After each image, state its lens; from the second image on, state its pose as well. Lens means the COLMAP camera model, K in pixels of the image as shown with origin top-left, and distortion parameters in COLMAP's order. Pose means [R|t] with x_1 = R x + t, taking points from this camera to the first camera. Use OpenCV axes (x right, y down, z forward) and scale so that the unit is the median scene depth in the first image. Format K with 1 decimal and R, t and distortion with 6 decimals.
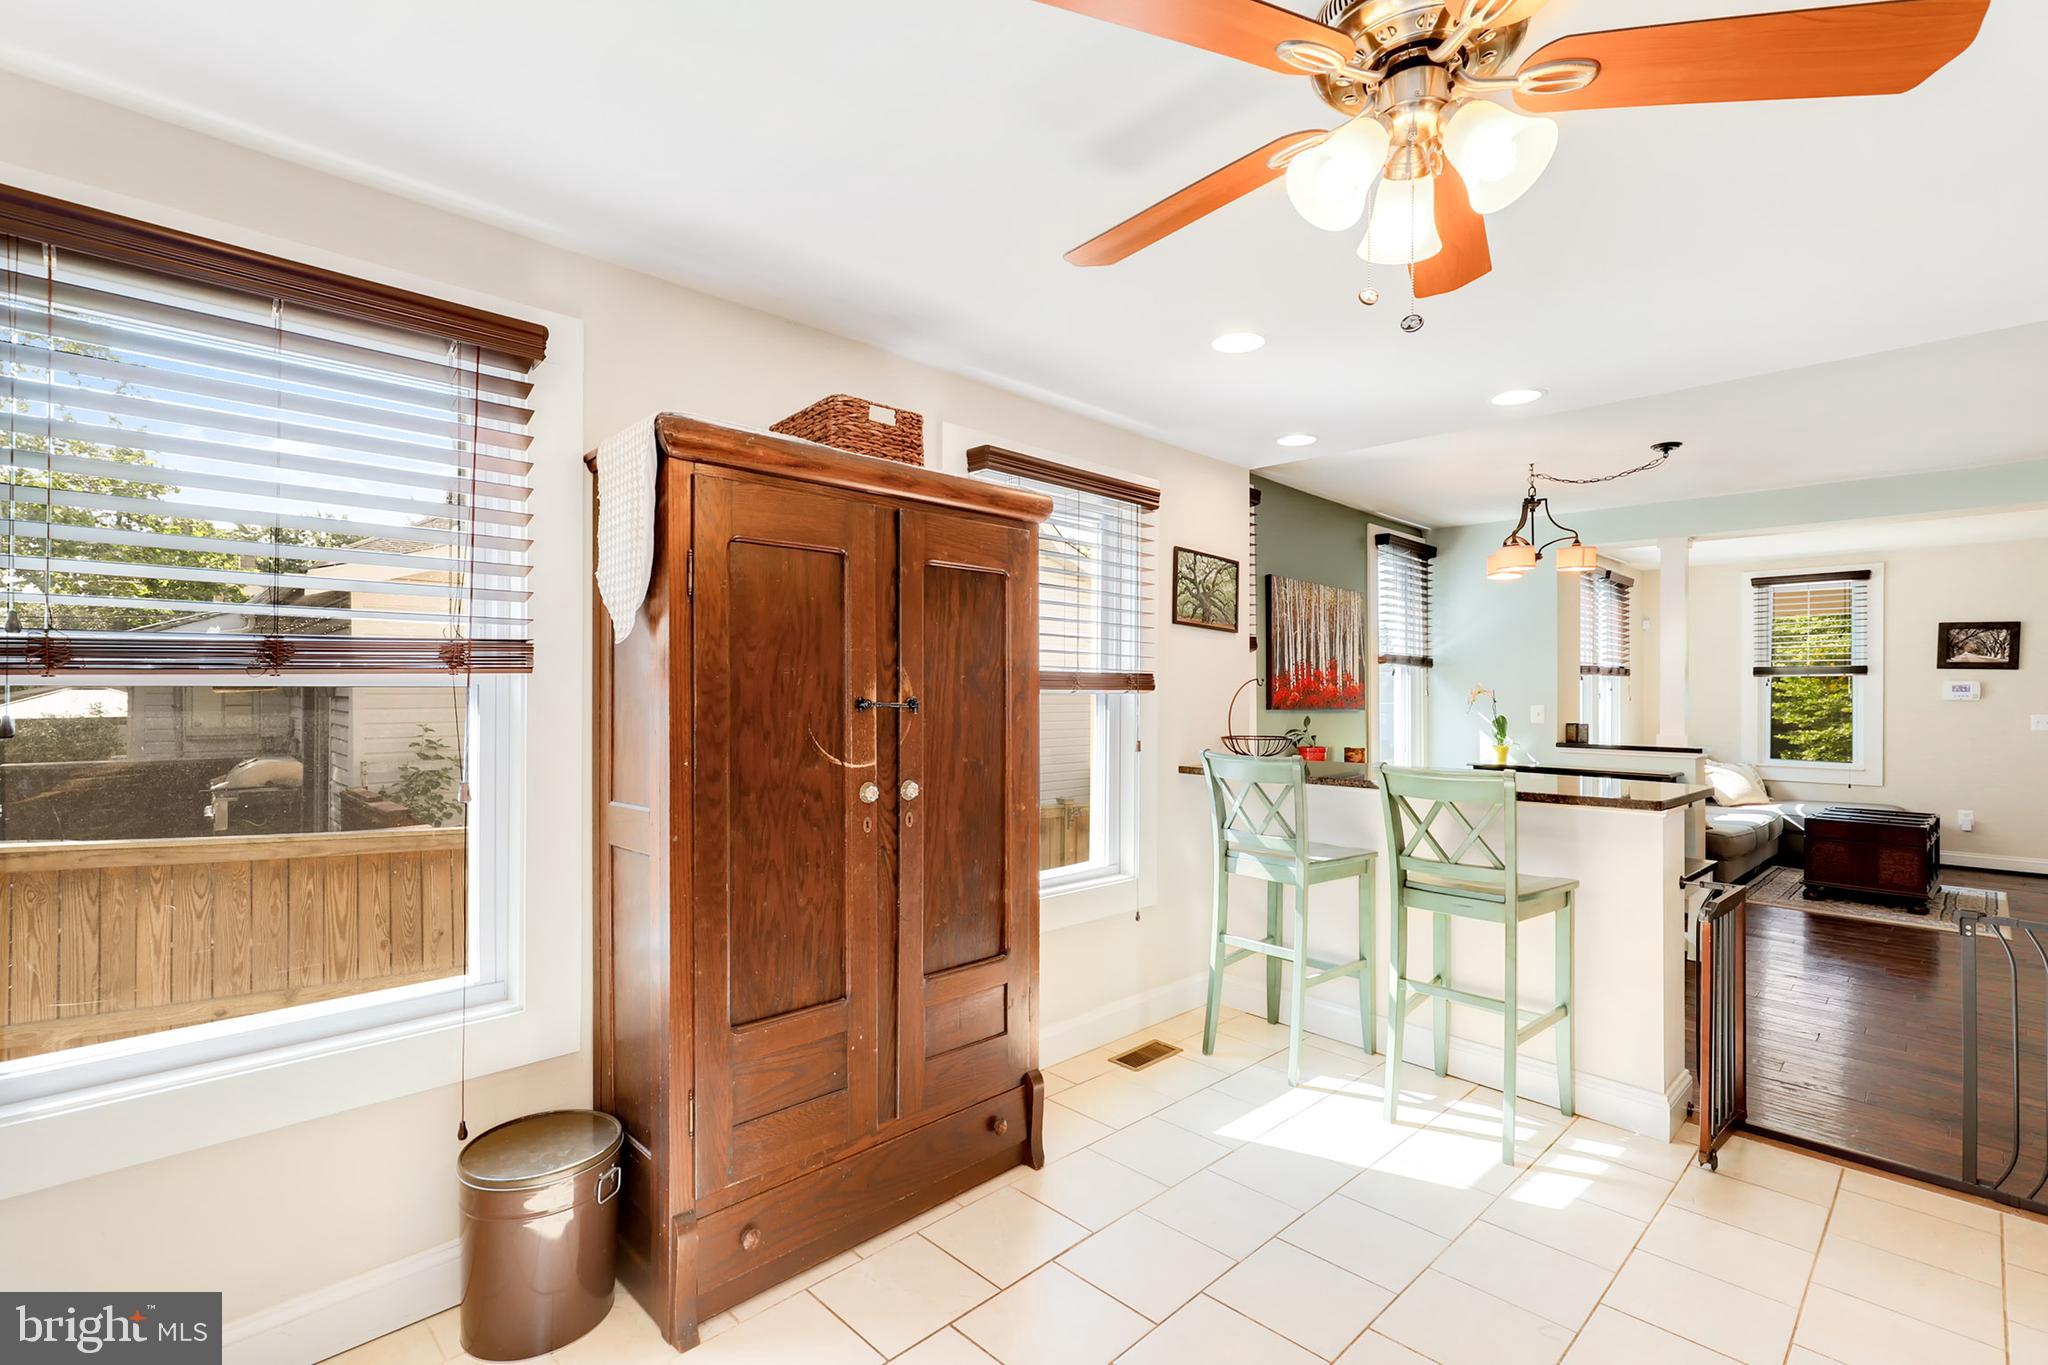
lens RADIAL K [[939.0, 0, 1032.0], [0, 939.0, 691.7], [0, 0, 1]] dist [0.013984, 0.000158]
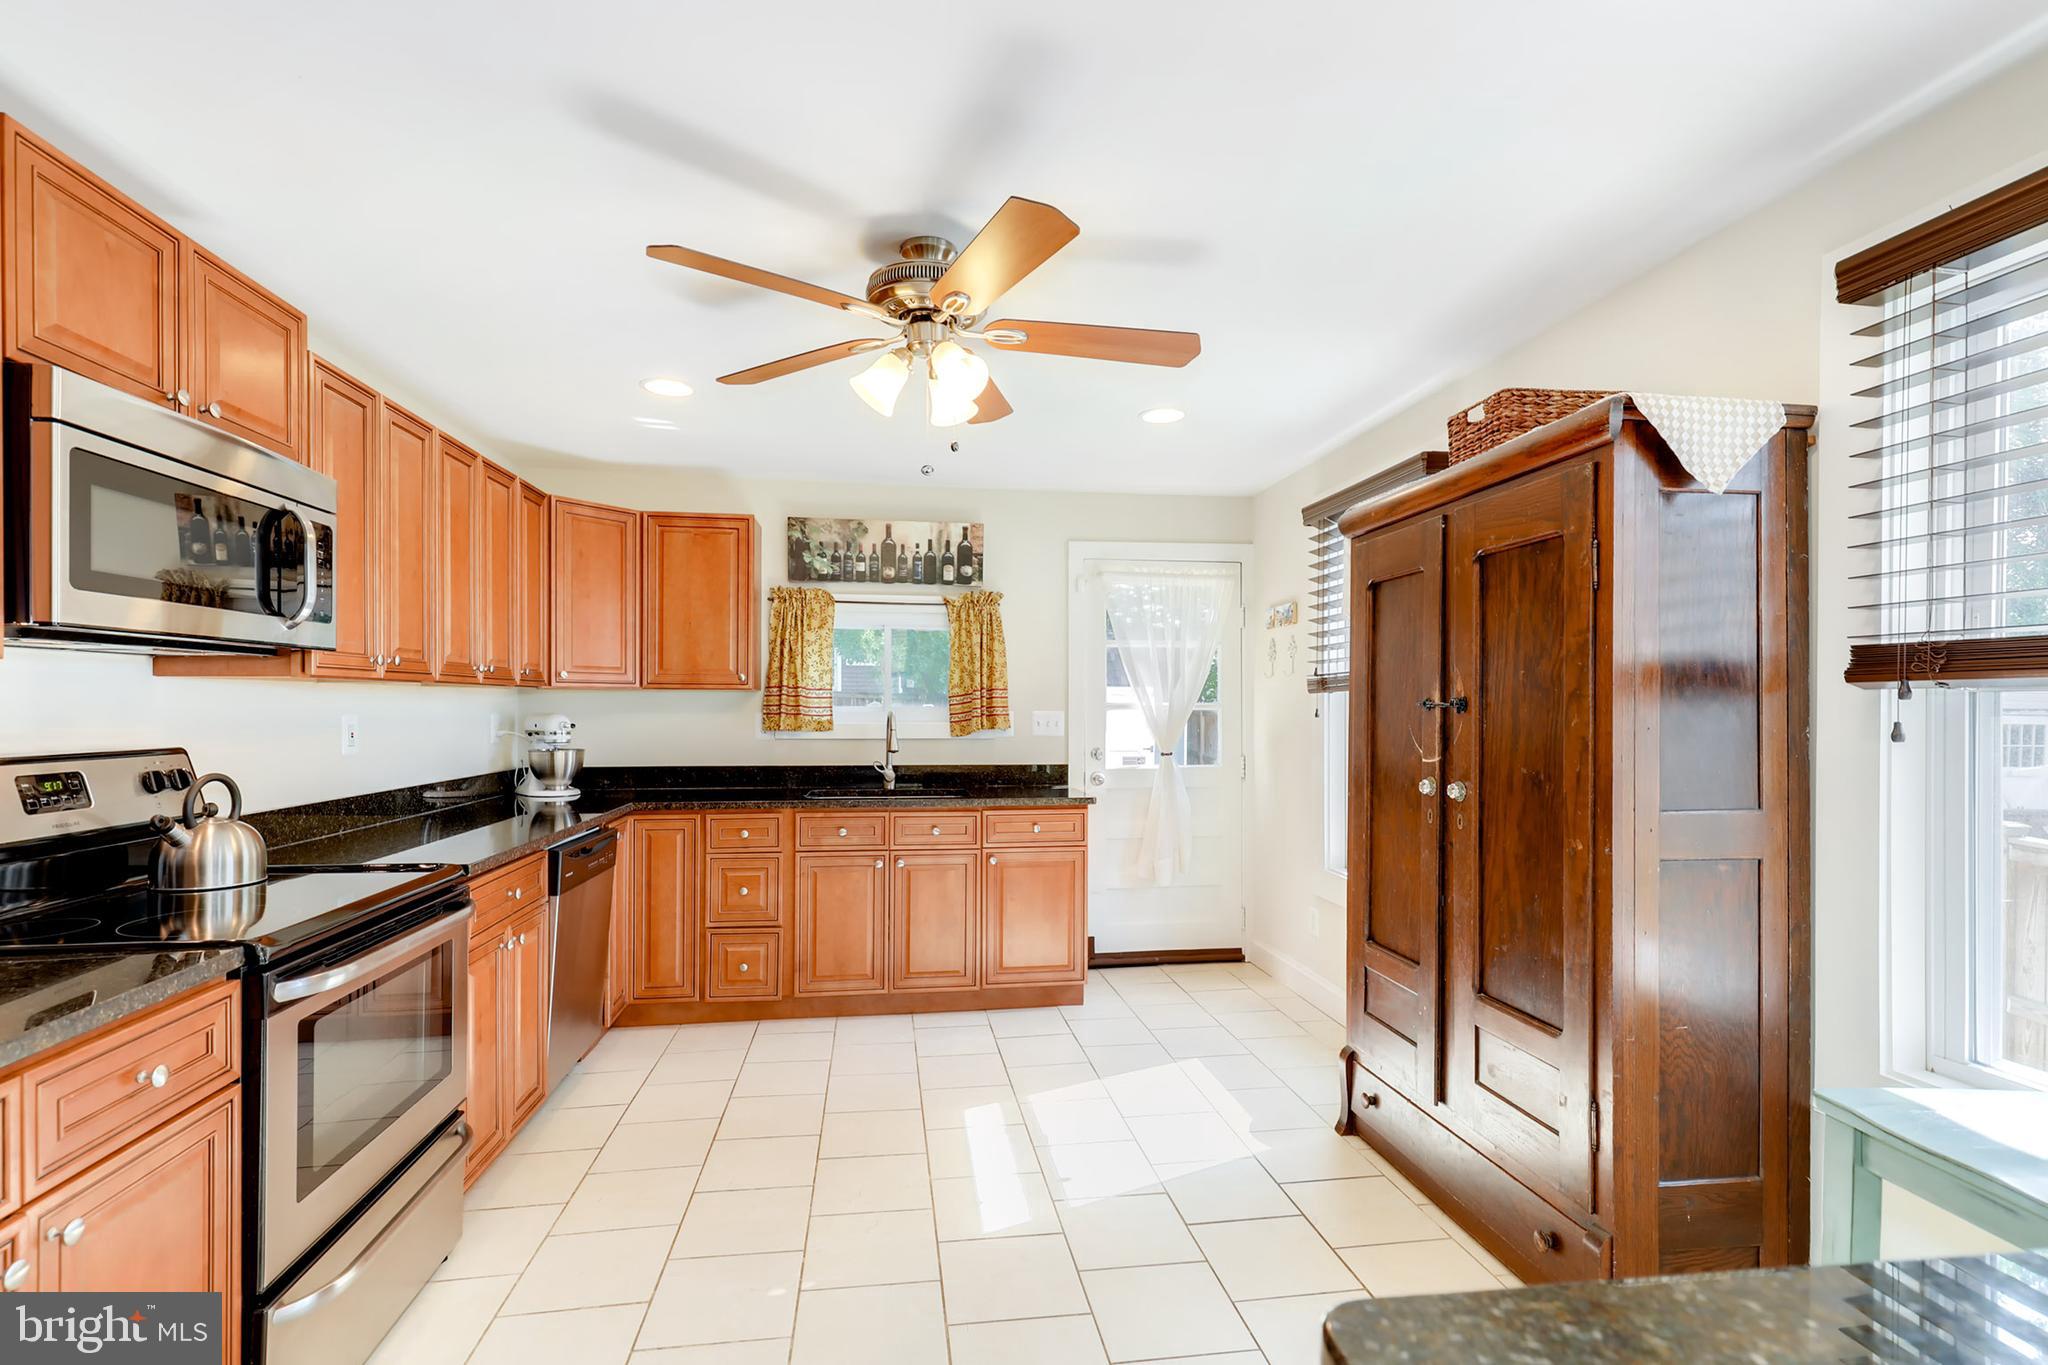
lens RADIAL K [[941.9, 0, 1028.1], [0, 941.9, 705.8], [0, 0, 1]] dist [0.001663, -0.000020]
pose [[-0.592217, -0.005694, -0.805758, 0.307463], [-0.000687, 0.999978, -0.006562, 0.007141], [0.805778, -0.003332, -0.592208, 0.401816]]
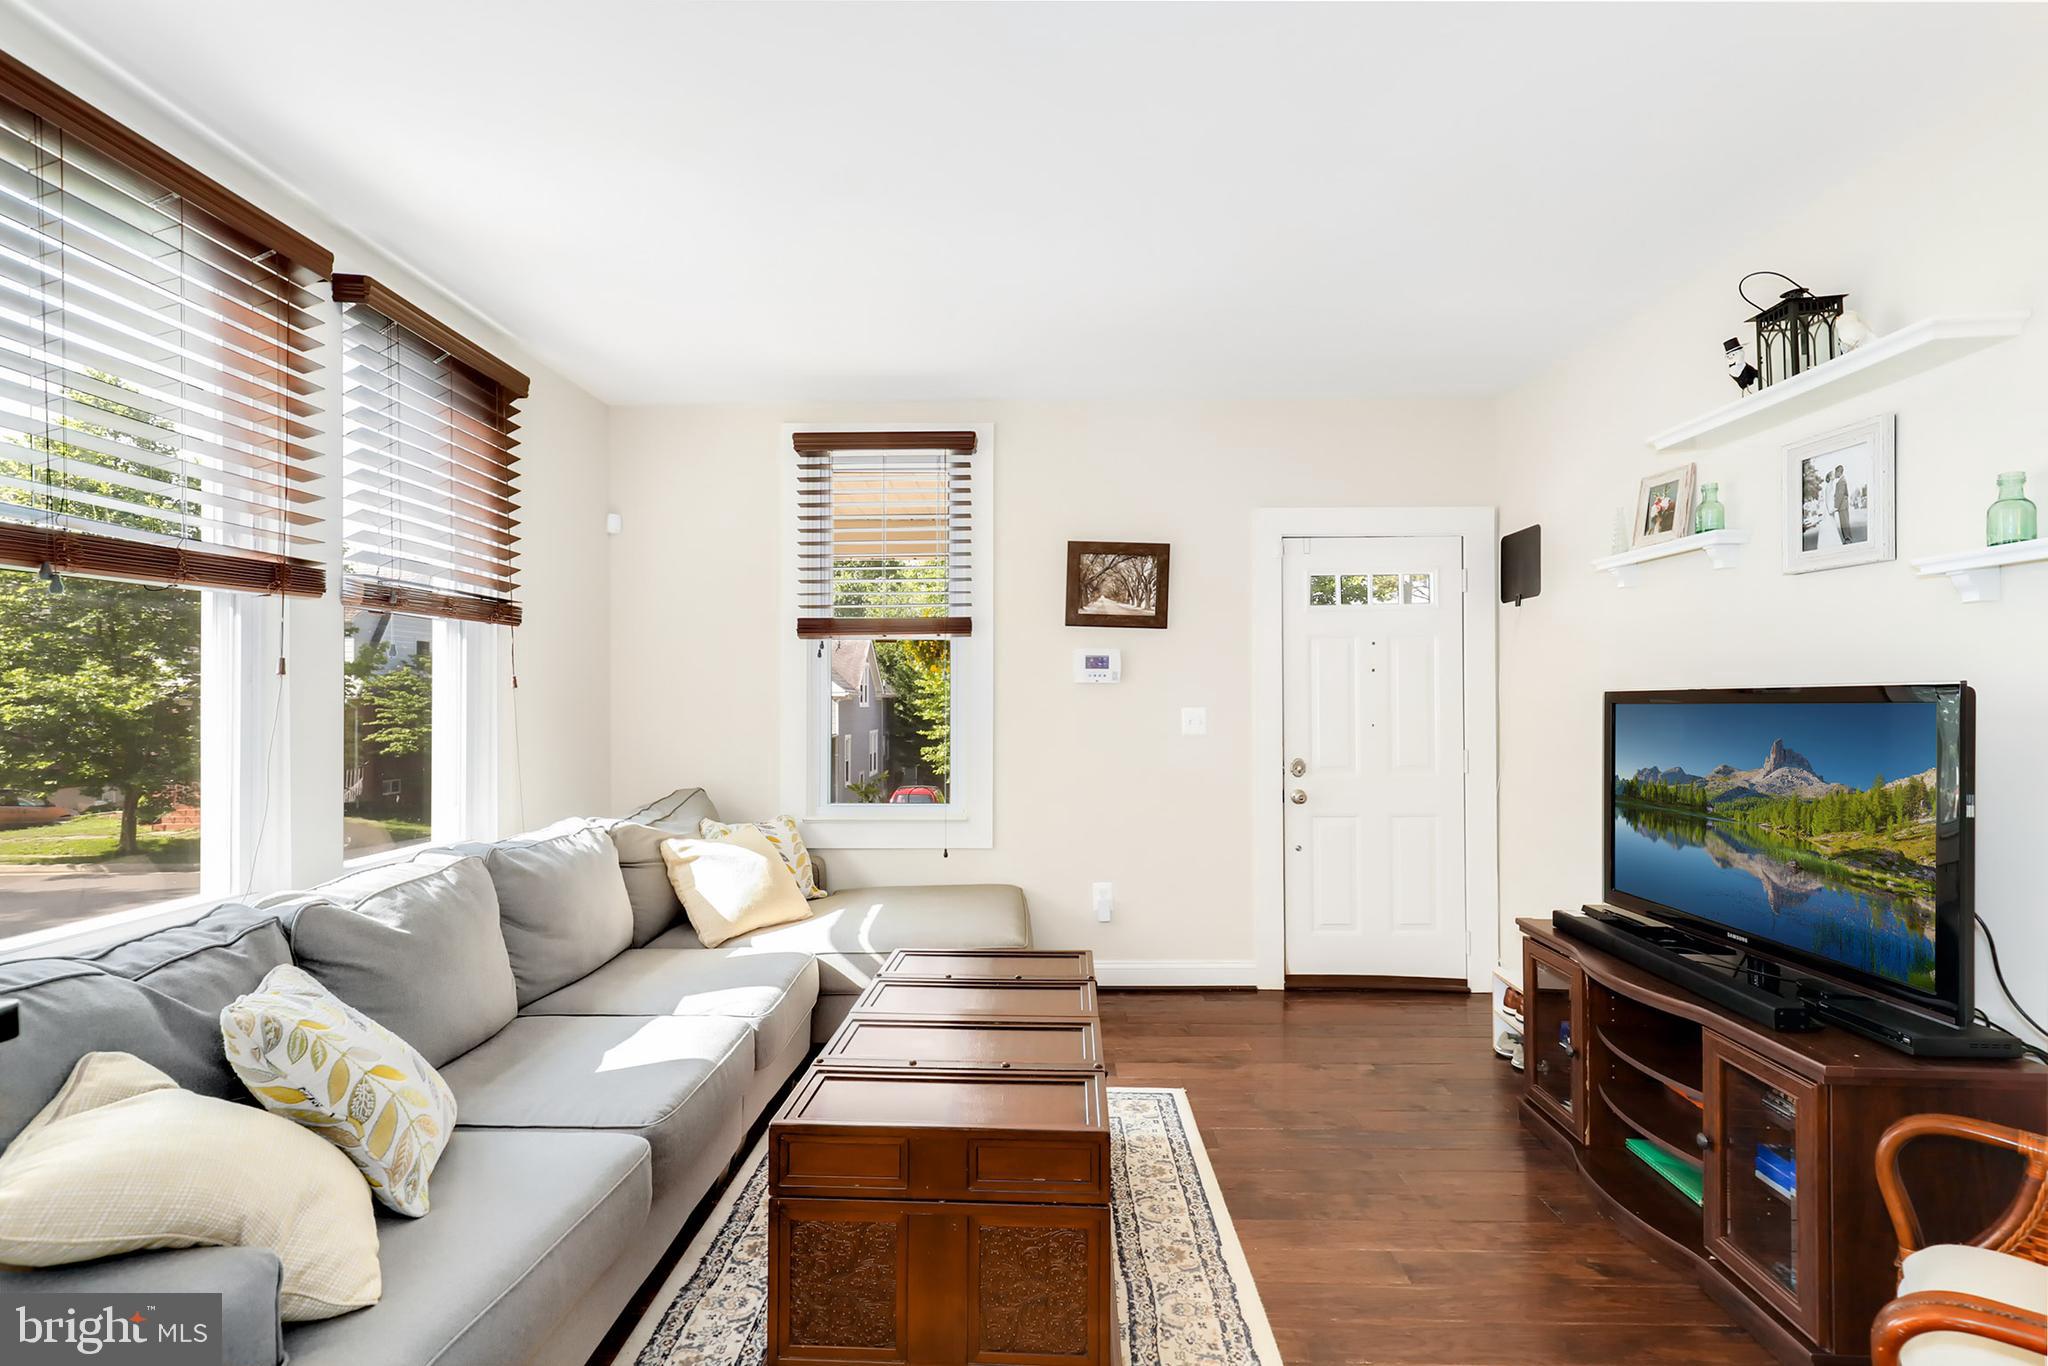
lens RADIAL K [[930.0, 0, 1023.0], [0, 930.0, 697.5], [0, 0, 1]] dist [0.008041, 0.000179]
pose [[0.723036, -0.006089, 0.690783, 0.635756], [0.001780, 0.999974, 0.006950, 0.014444], [-0.690808, -0.003796, 0.723029, 0.708969]]
